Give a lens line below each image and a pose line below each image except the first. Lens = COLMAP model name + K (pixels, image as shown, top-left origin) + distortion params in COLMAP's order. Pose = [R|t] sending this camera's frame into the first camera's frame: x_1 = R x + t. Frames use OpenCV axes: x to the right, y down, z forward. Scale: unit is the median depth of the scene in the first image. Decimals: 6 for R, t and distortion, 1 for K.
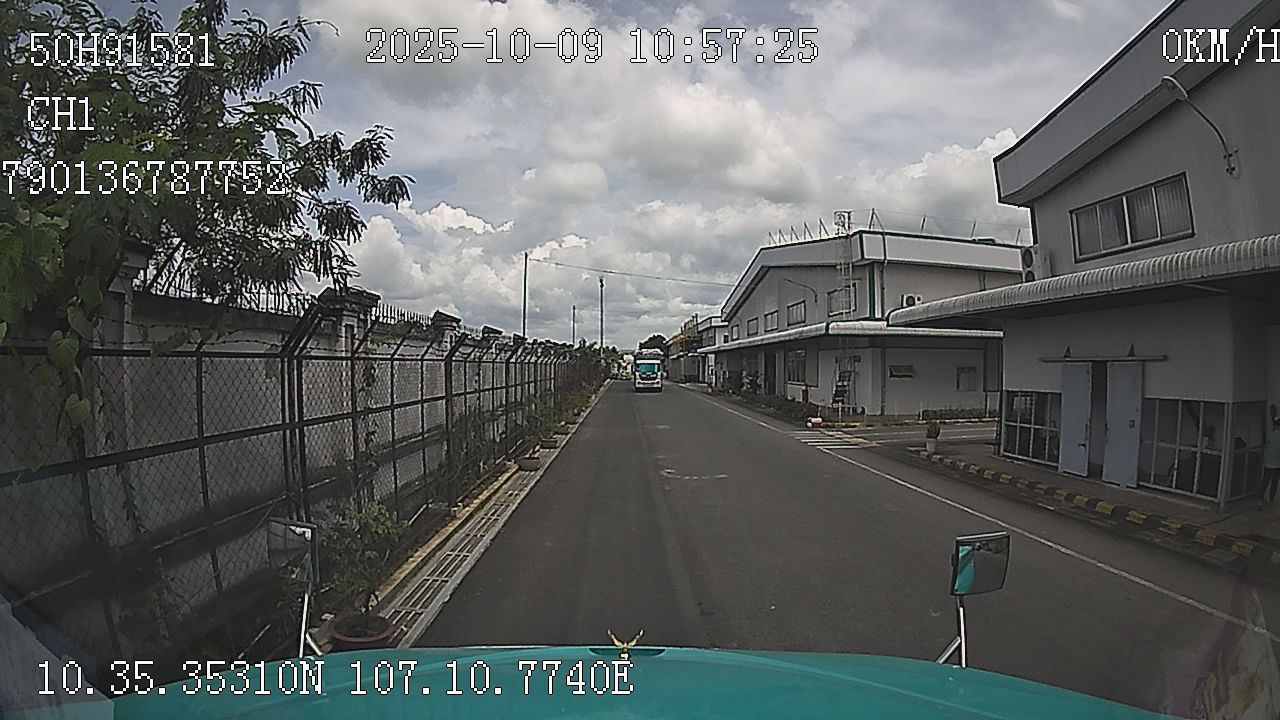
lens RADIAL K [[1000.4, 0, 640.0], [0, 1000.4, 360.0], [0, 0, 1]] dist [0.045597, -0.000108]
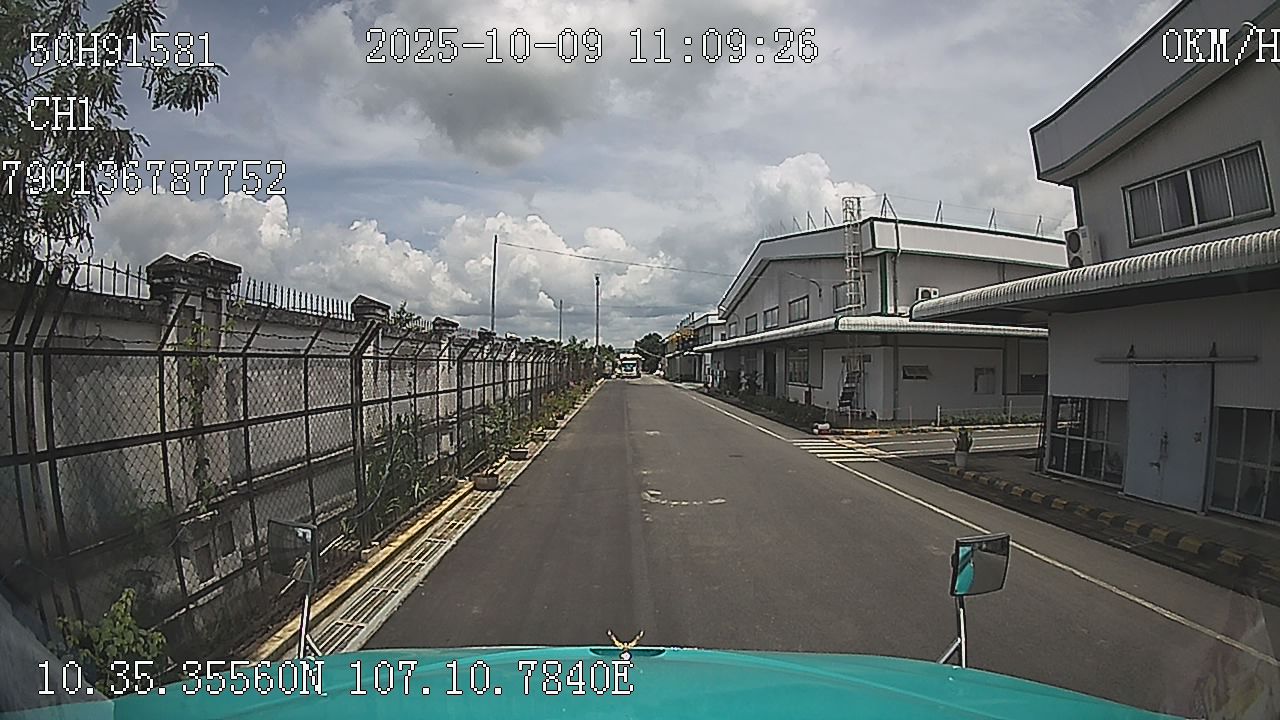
lens RADIAL K [[985.0, 0, 602.8], [0, 985.0, 363.0], [0, 0, 1]] dist [-0.069875, -0.001960]
pose [[0.999338, 0.005039, -0.036018, 0.009051], [-0.004878, 0.999978, 0.004568, 0.000103], [0.036040, -0.004389, 0.999341, 0.105642]]
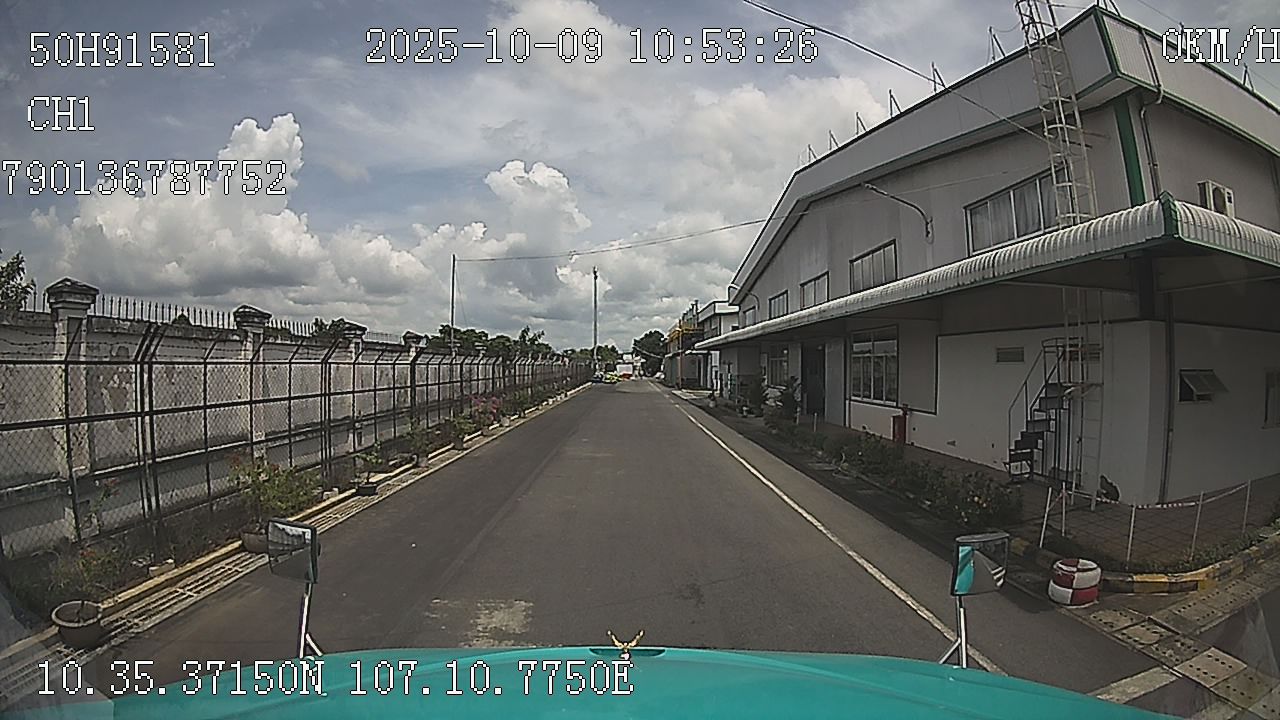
lens RADIAL K [[902.6, 0, 638.4], [0, 902.6, 390.1], [0, 0, 1]] dist [-0.154590, 0.000587]
pose [[0.999877, 0.001374, -0.015628, 0.054109], [-0.000860, 0.999460, 0.032841, 0.002930], [0.015665, -0.032823, 0.999338, 0.716097]]
